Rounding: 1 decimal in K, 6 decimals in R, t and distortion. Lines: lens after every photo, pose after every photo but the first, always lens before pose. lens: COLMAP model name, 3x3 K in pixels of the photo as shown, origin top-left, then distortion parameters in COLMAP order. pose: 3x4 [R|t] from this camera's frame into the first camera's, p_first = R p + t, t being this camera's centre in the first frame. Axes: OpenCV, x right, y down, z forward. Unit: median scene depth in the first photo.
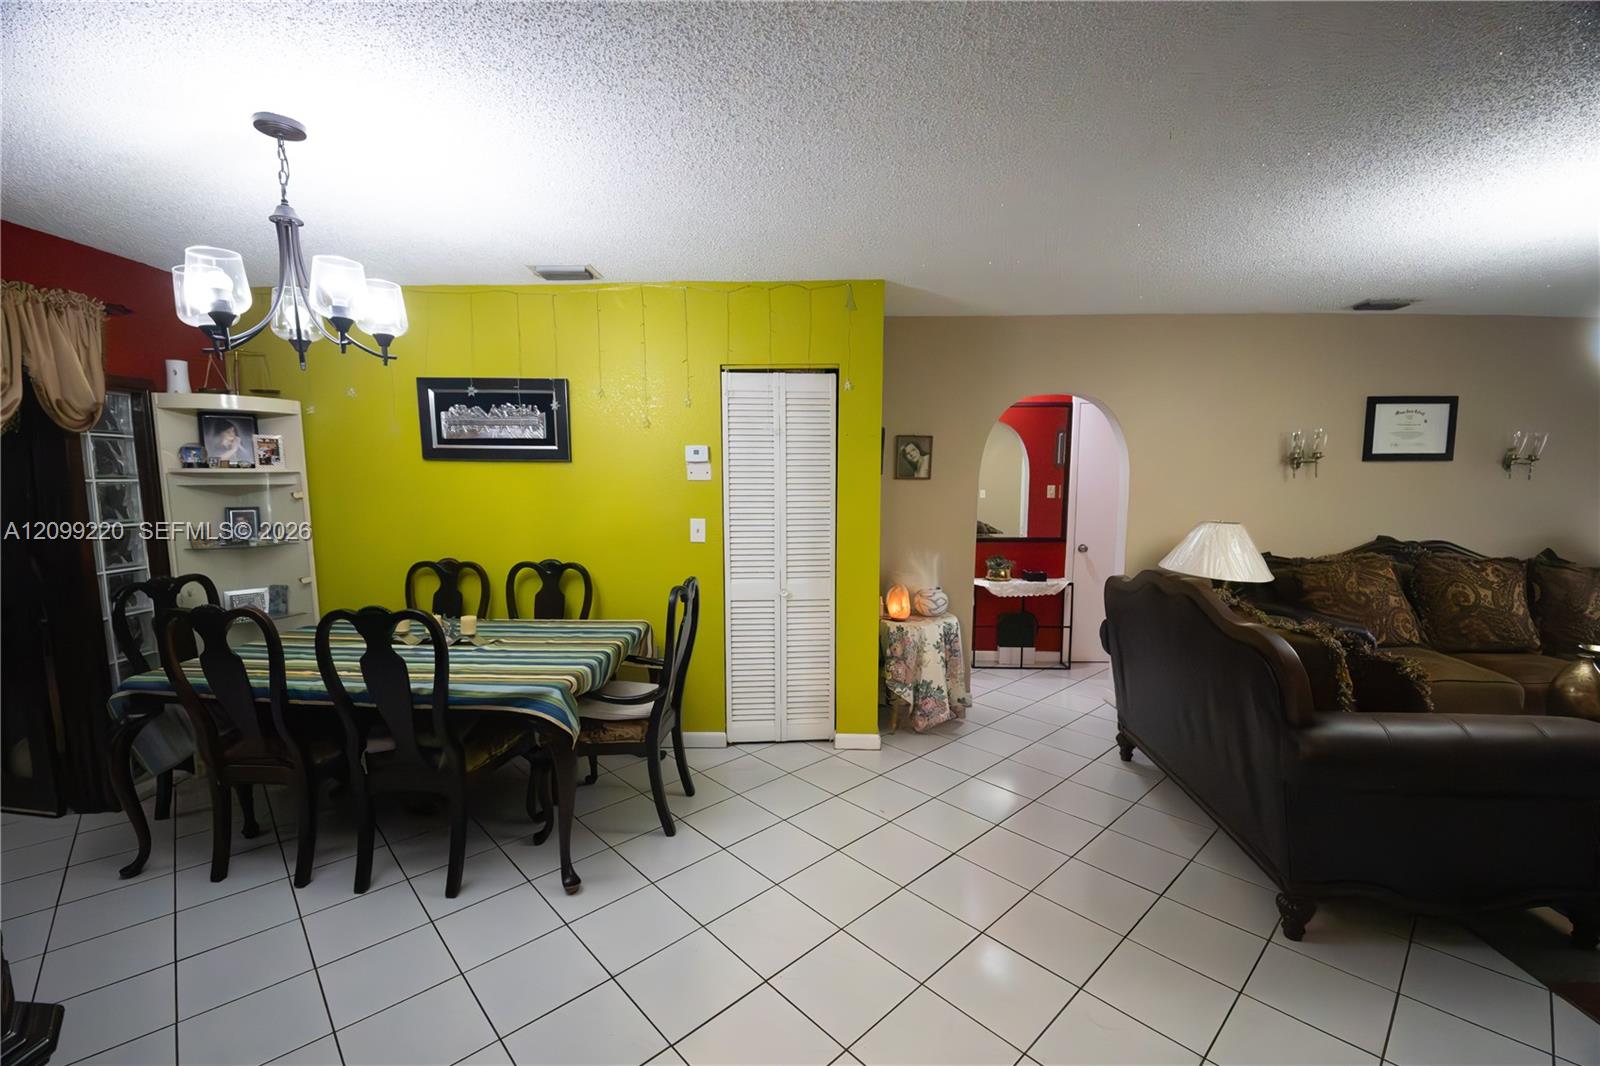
lens RADIAL K [[673.1, 0, 800.0], [0, 673.1, 533.0], [0, 0, 1]] dist [0.020940, -0.018318]
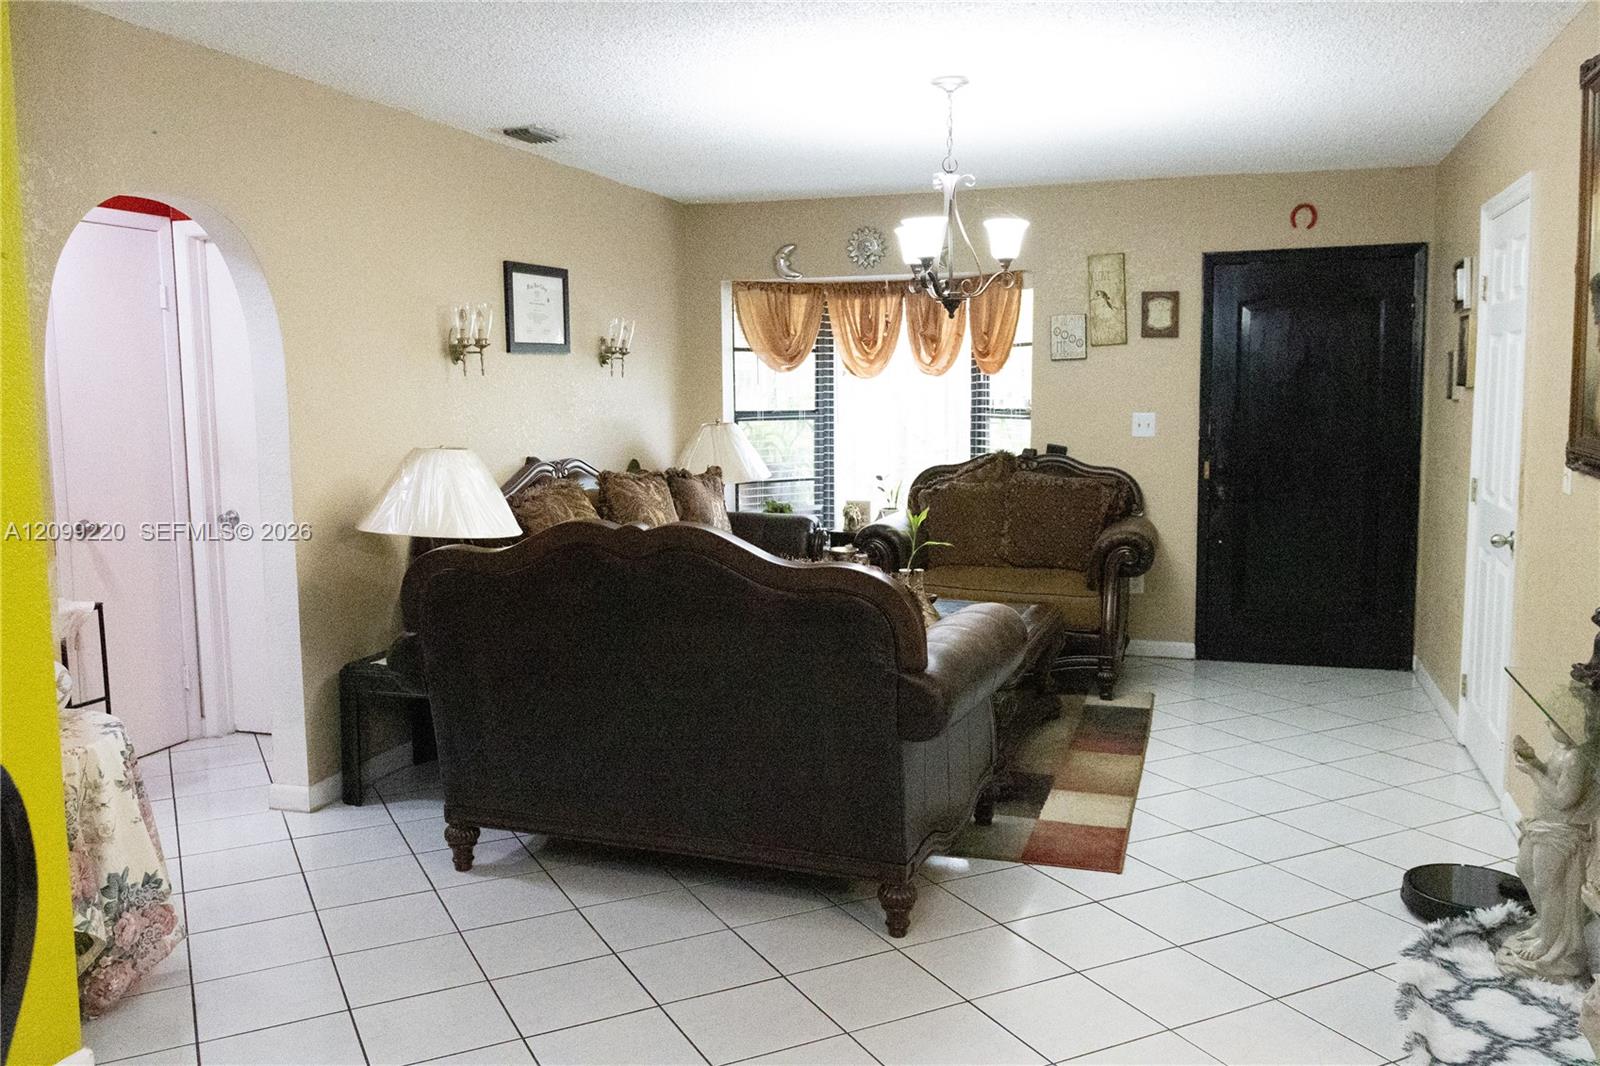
lens RADIAL K [[1274.8, 0, 831.9], [0, 1274.8, 508.1], [0, 0, 1]] dist [-0.039268, 0.062904]
pose [[0.272736, -0.099290, 0.956952, -0.390664], [0.086747, 0.993147, 0.078322, -0.021587], [-0.958170, 0.061651, 0.279480, 0.348569]]
